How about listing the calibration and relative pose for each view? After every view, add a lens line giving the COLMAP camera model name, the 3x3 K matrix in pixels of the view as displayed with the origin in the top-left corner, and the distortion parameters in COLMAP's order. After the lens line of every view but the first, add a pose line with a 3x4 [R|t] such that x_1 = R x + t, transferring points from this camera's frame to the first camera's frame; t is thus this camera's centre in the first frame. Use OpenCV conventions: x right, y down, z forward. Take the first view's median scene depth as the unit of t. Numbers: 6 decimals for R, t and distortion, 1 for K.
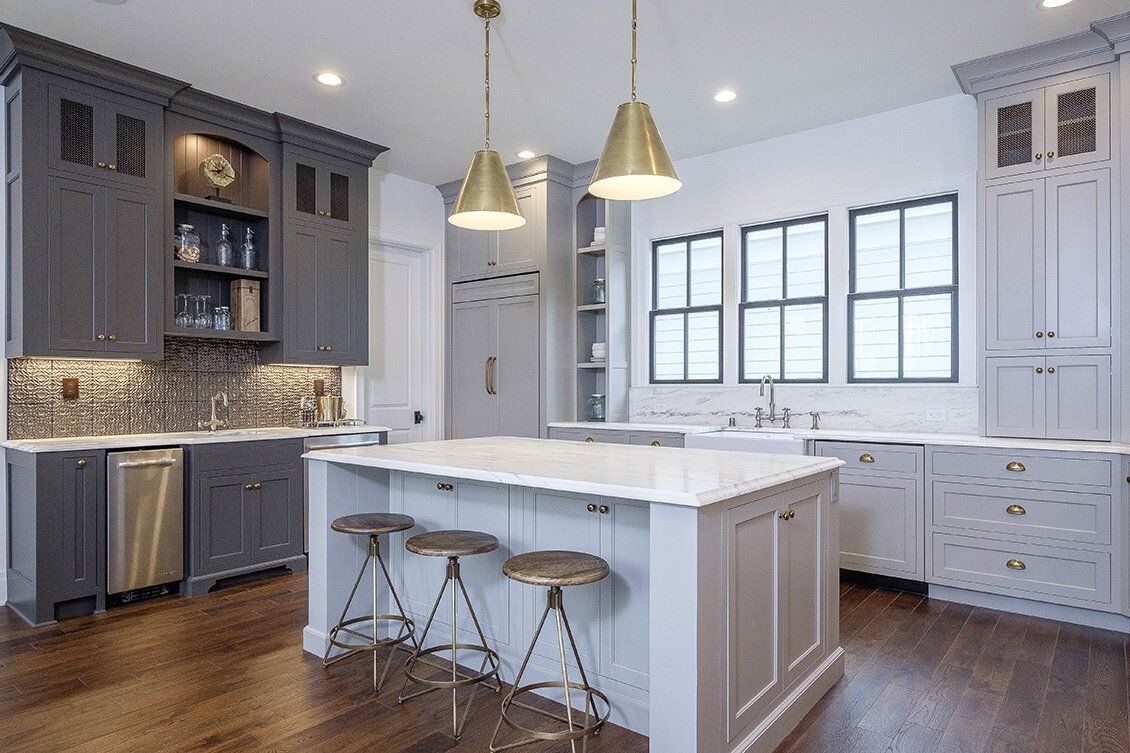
lens RADIAL K [[679.7, 0, 564.4], [0, 679.7, 389.9], [0, 0, 1]] dist [0.001618, -0.000327]
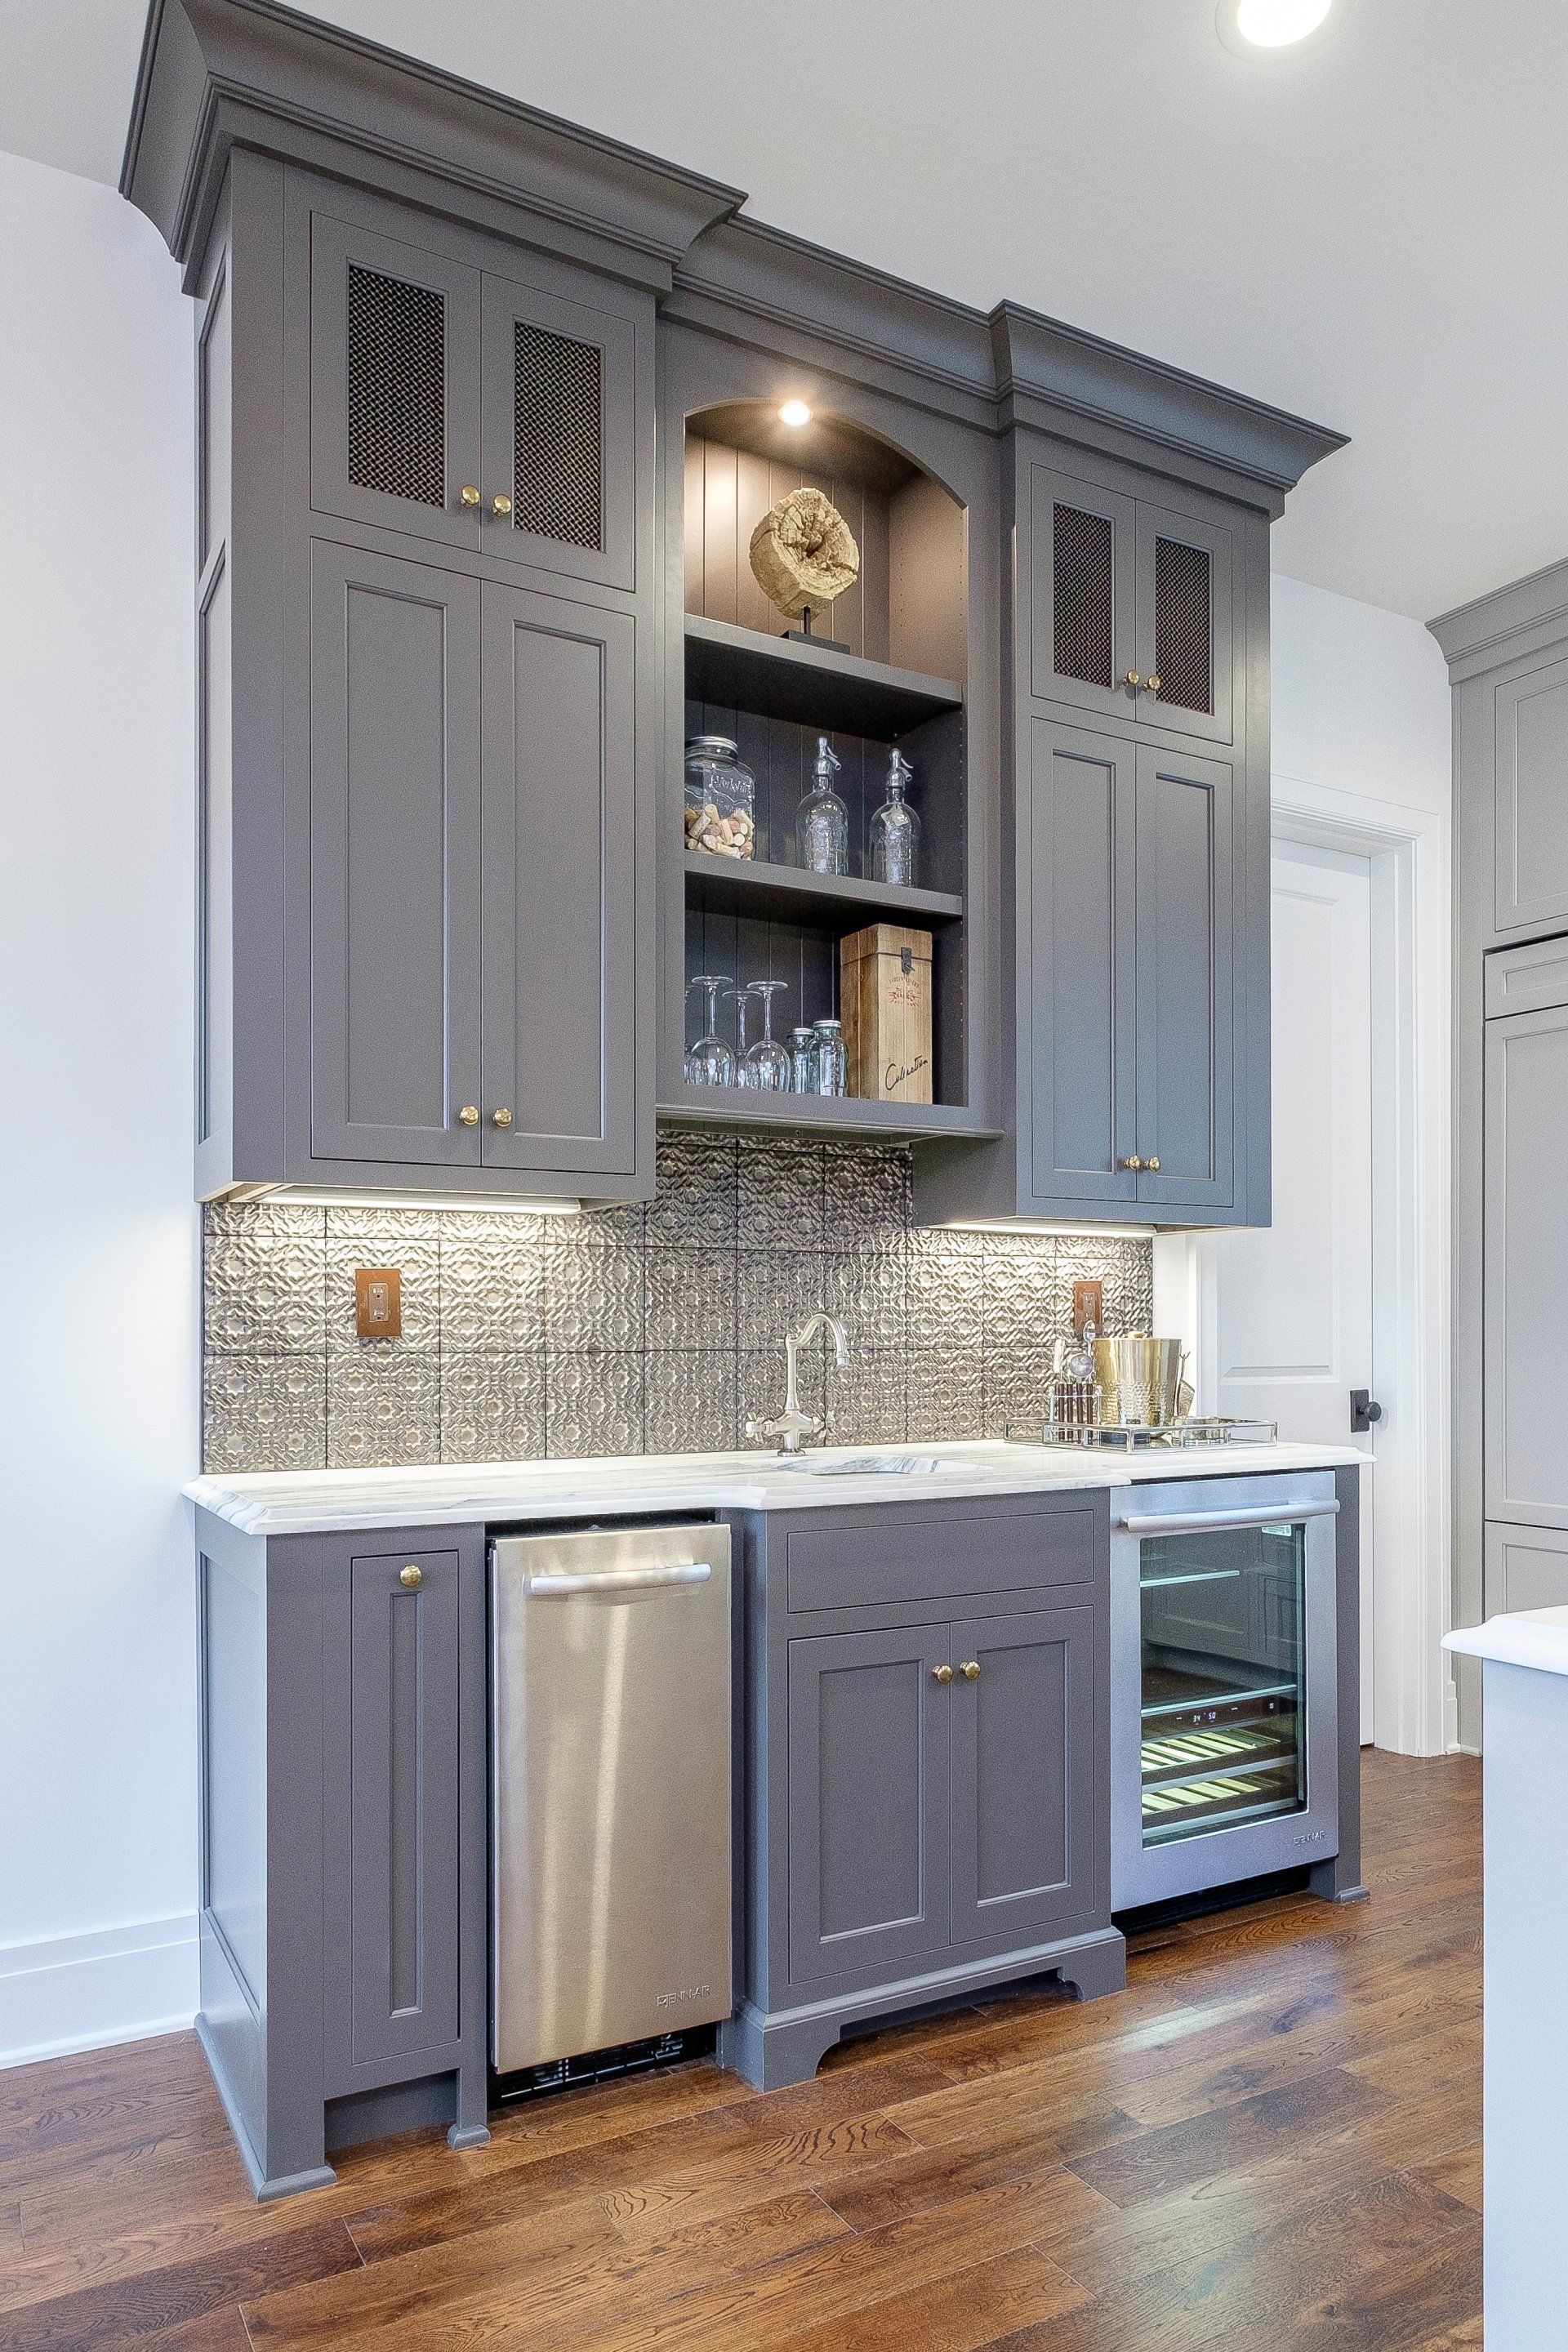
lens RADIAL K [[1576.9, 0, 815.0], [0, 1576.9, 1334.0], [0, 0, 1]] dist [-0.005392, 0.000315]
pose [[0.935576, -0.000384, -0.353125, -0.275299], [-0.000026, 0.999999, -0.001155, 0.010997], [0.353126, 0.001090, 0.935575, 0.383166]]
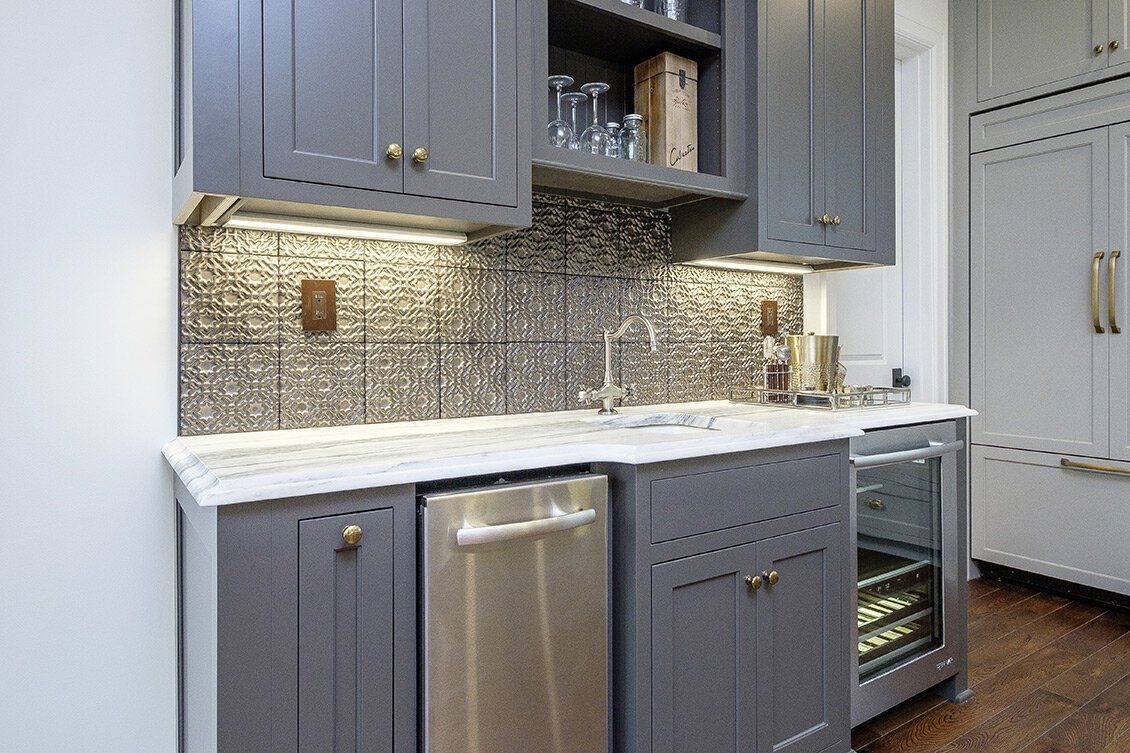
lens RADIAL K [[719.4, 0, 570.9], [0, 719.4, 345.6], [0, 0, 1]] dist [0.004721, 0.002176]
pose [[0.959516, -0.001472, -0.281649, -0.420678], [0.001532, 0.999999, -0.000009, 0.019622], [0.281649, -0.000423, 0.959518, 0.575686]]
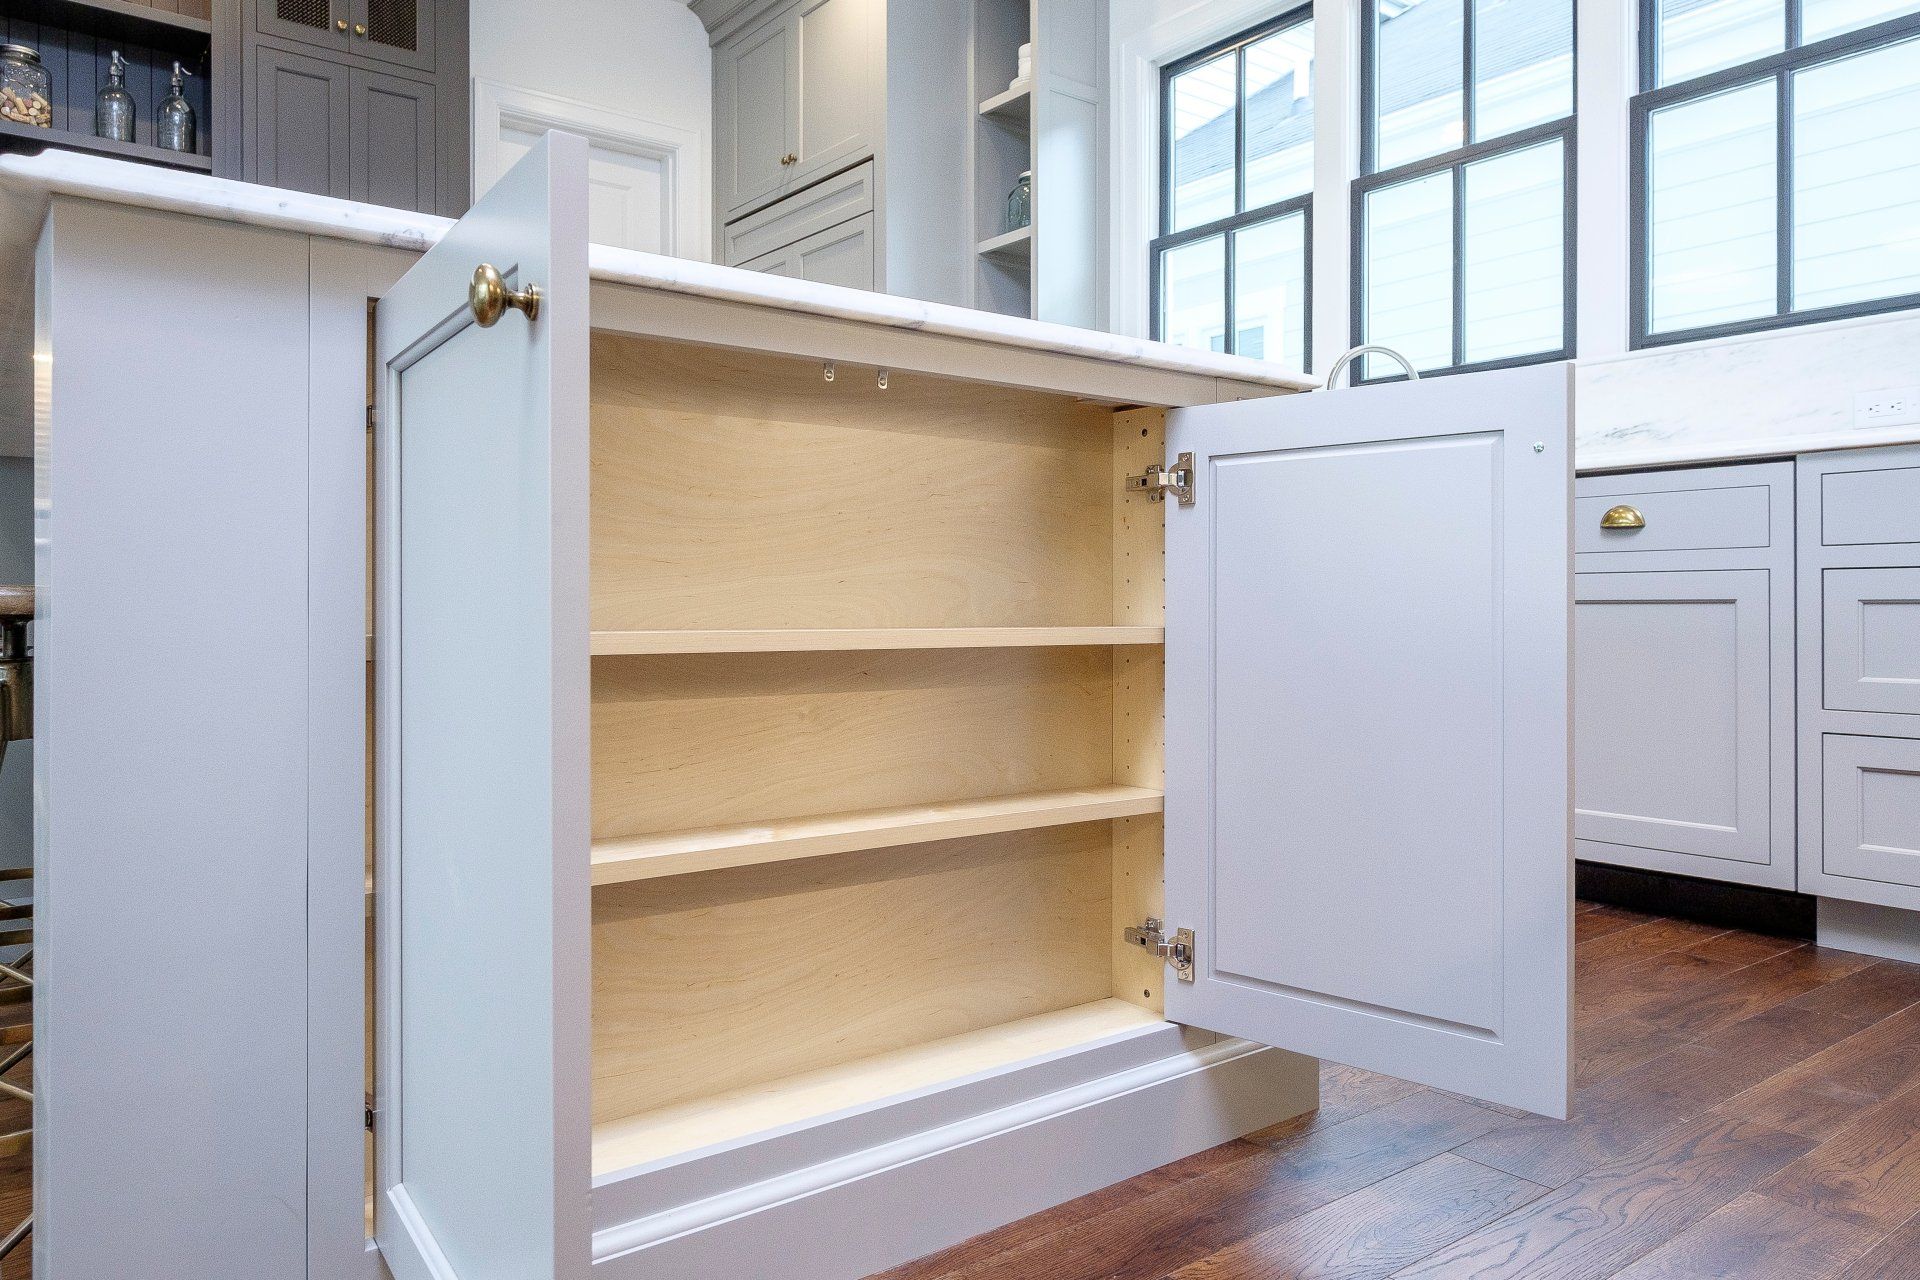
lens RADIAL K [[1350.4, 0, 959.3], [0, 1350.4, 607.1], [0, 0, 1]] dist [0.002324, 0.005434]
pose [[0.973658, -0.002177, -0.228001, 0.255282], [0.001903, 0.999997, -0.001422, 0.131007], [0.228004, 0.000950, 0.973660, 0.261582]]
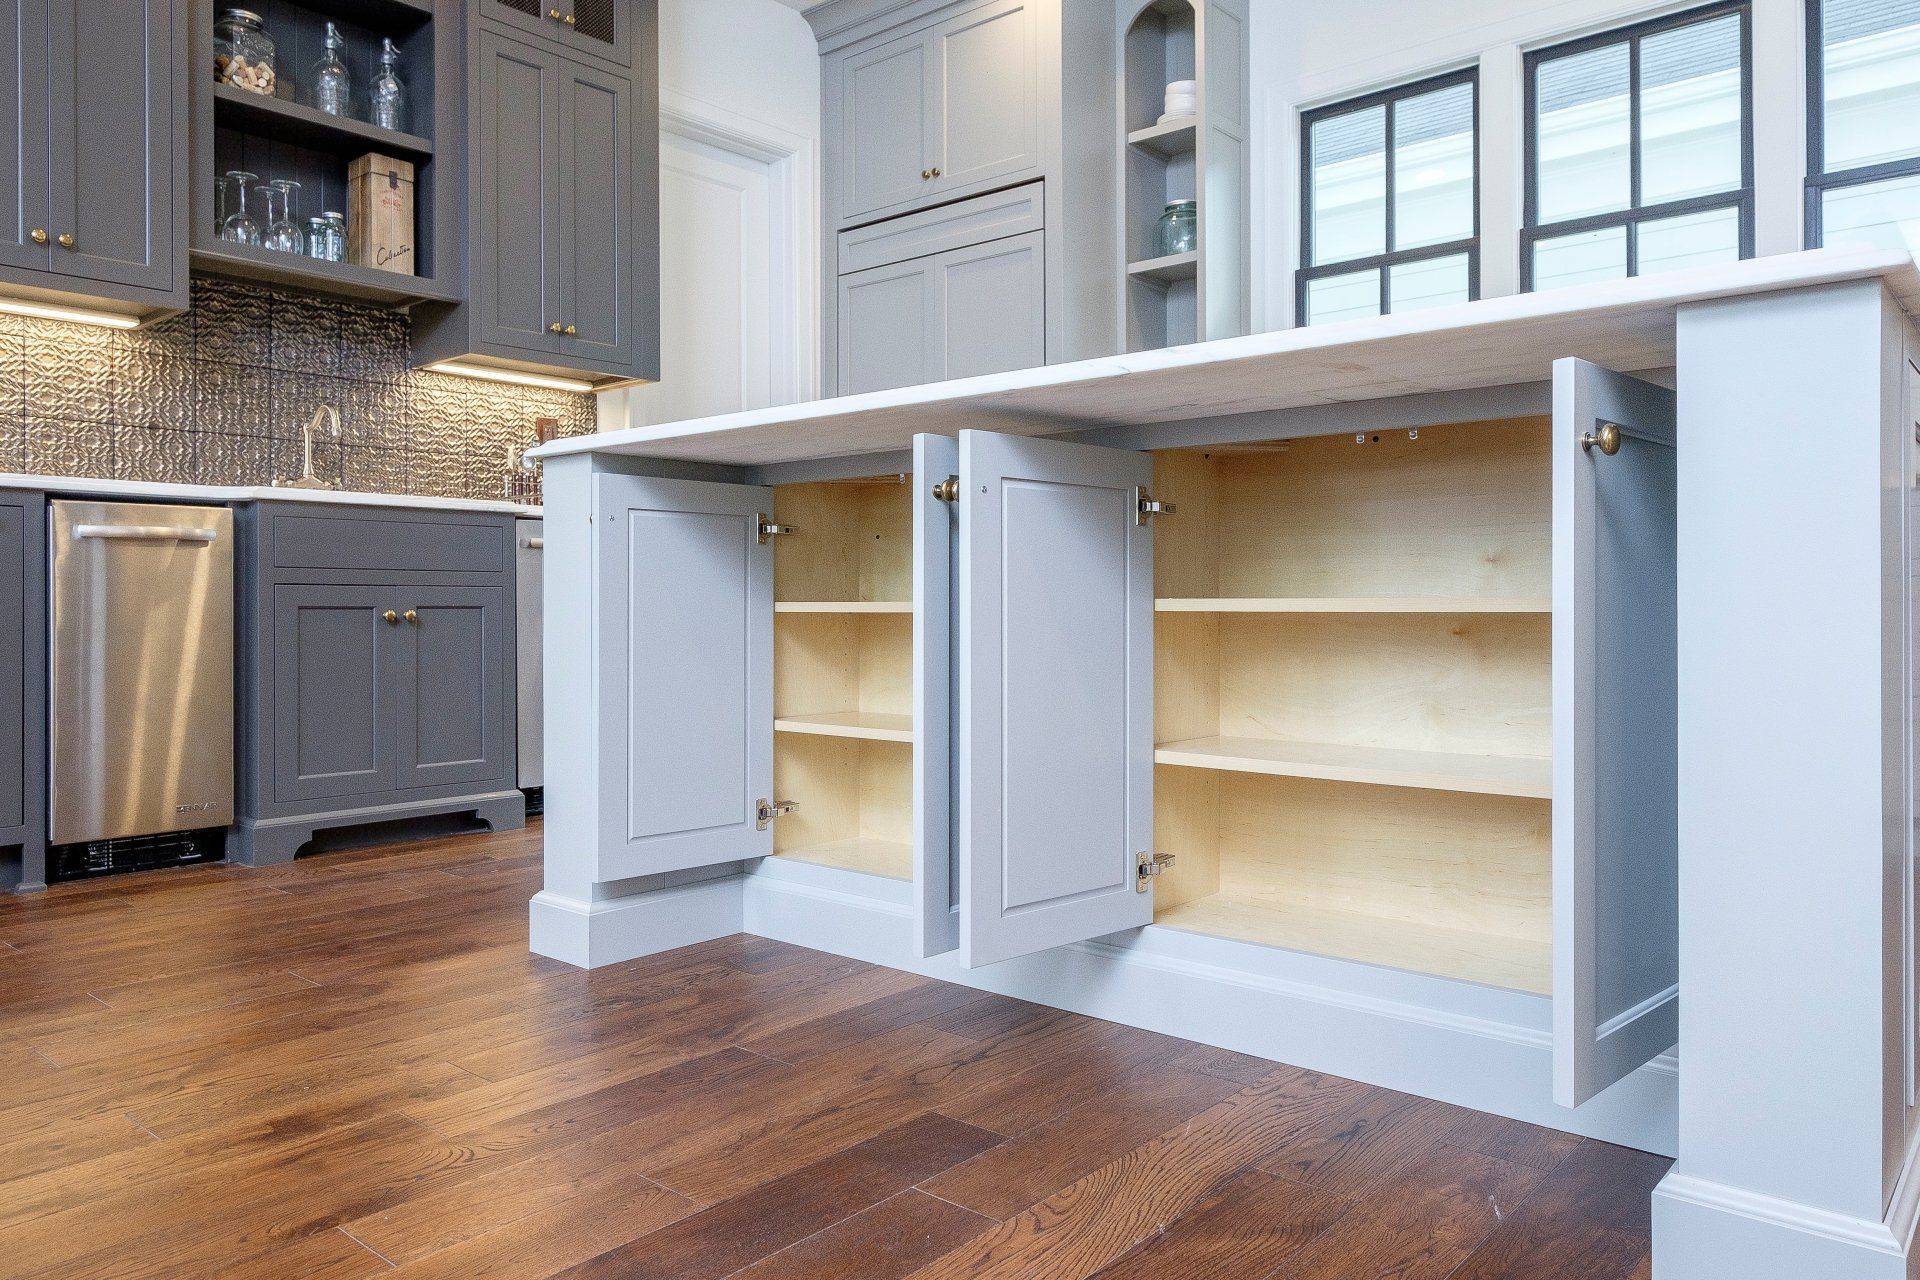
lens RADIAL K [[1350.4, 0, 959.3], [0, 1350.4, 607.1], [0, 0, 1]] dist [0.002324, 0.005434]
pose [[0.999408, -0.003198, -0.034244, -0.078748], [0.003097, 0.999991, -0.002981, 0.132091], [0.034253, 0.002873, 0.999409, 0.166759]]
